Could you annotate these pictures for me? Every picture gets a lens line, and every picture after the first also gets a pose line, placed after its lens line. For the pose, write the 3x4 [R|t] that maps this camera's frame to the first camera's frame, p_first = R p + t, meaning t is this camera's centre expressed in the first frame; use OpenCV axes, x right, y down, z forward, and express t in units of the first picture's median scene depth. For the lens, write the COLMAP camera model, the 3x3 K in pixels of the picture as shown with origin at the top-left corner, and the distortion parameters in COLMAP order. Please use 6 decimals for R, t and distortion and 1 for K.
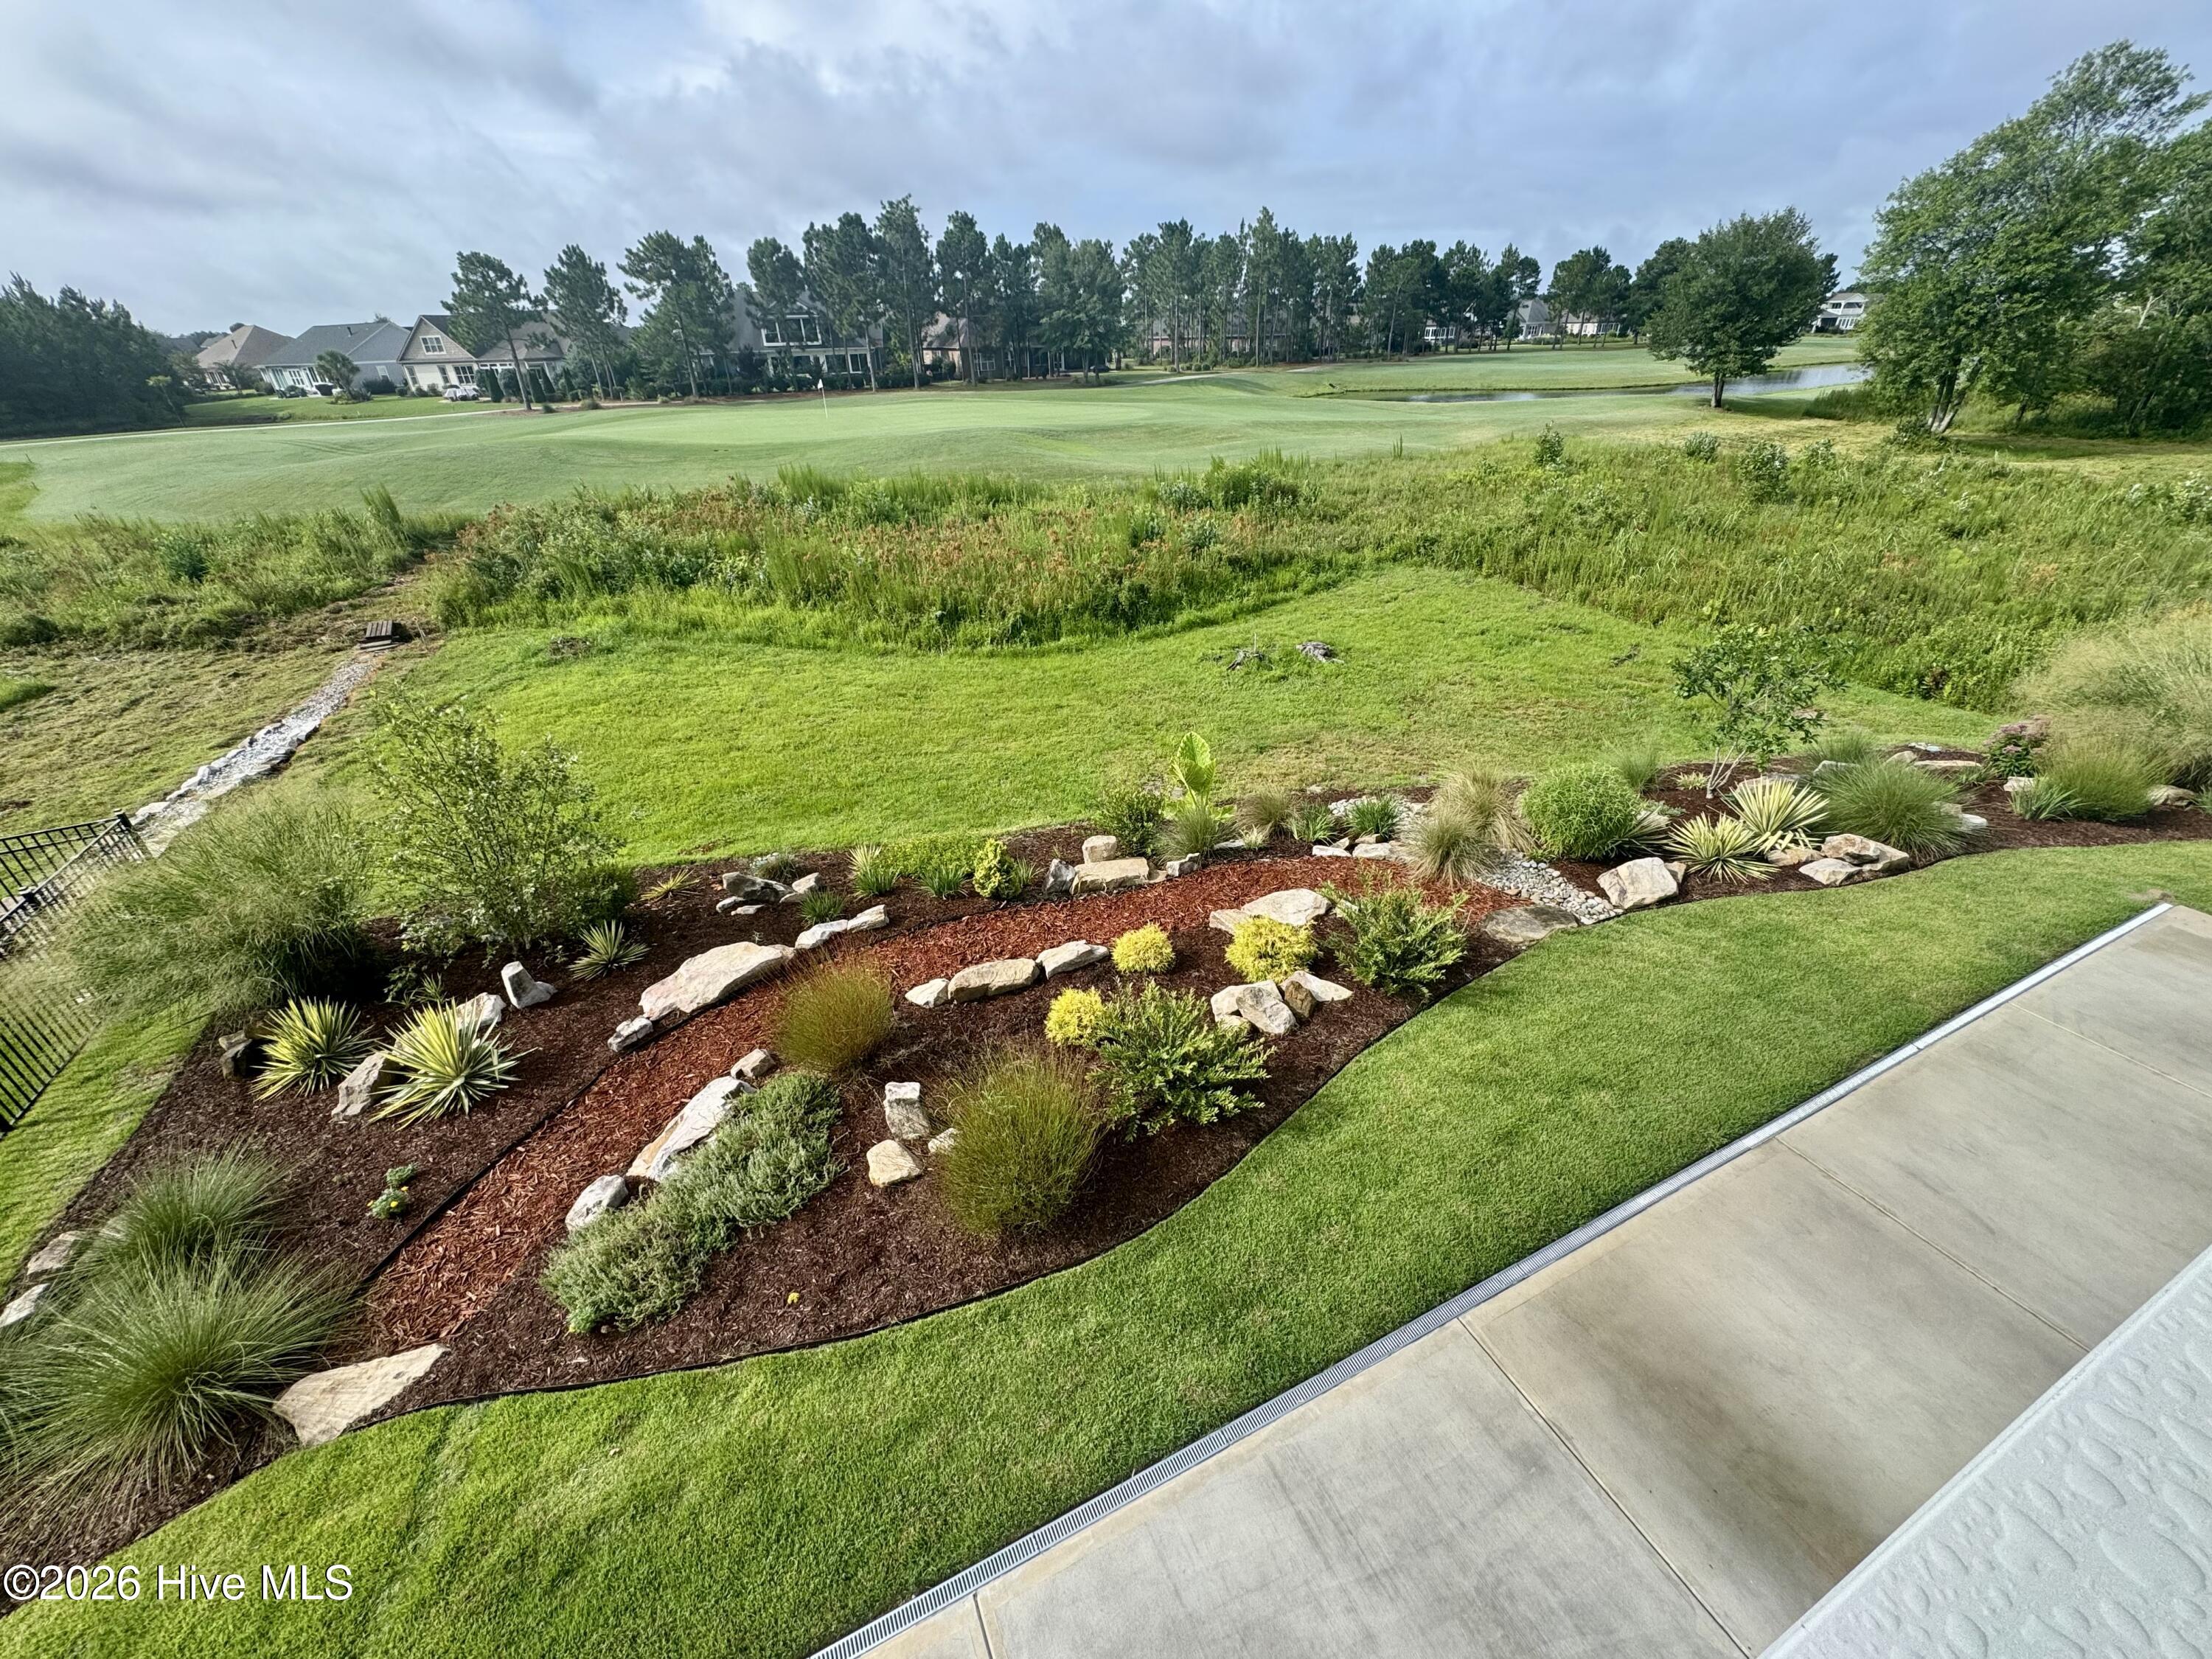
lens RADIAL K [[883.4, 0, 1106.0], [0, 883.4, 829.5], [0, 0, 1]] dist [-0.001622, -0.000159]
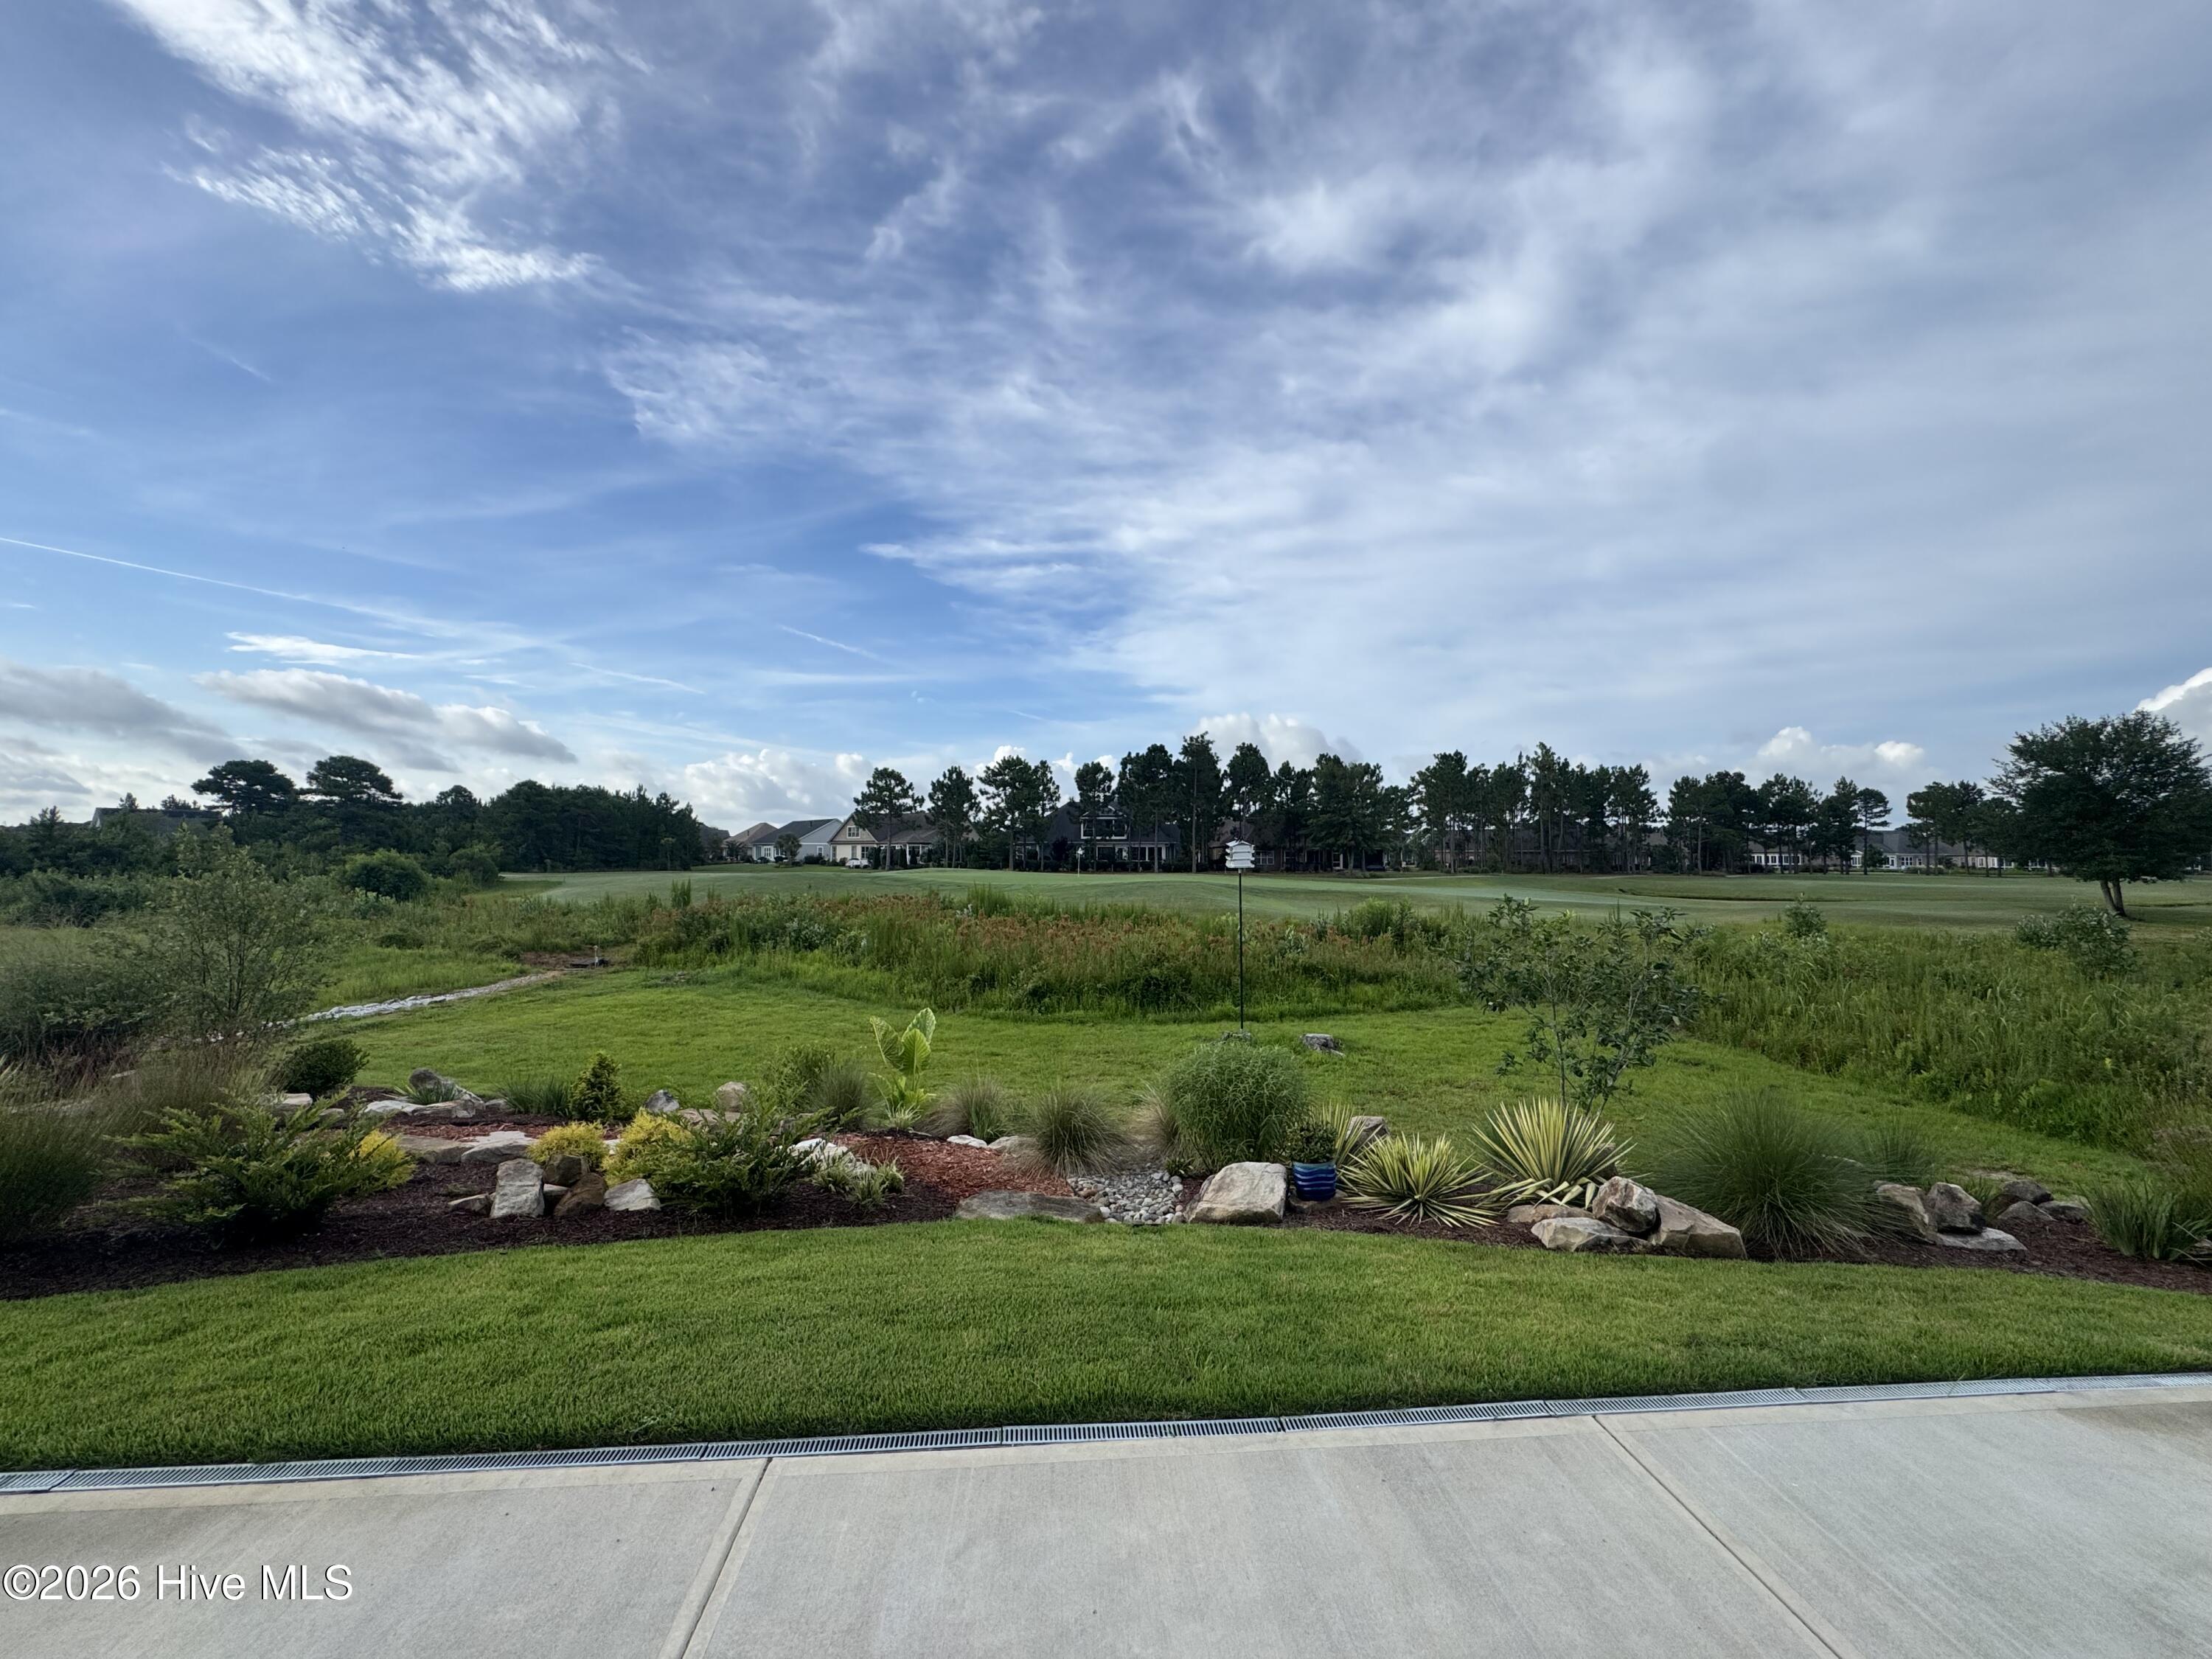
lens RADIAL K [[883.9, 0, 1116.1], [0, 883.9, 824.1], [0, 0, 1]] dist [-0.001346, -0.000305]
pose [[0.936569, 0.017078, -0.350068, 0.092829], [-0.197934, 0.850058, -0.488081, 0.020620], [0.289243, 0.526412, 0.799518, 0.037602]]
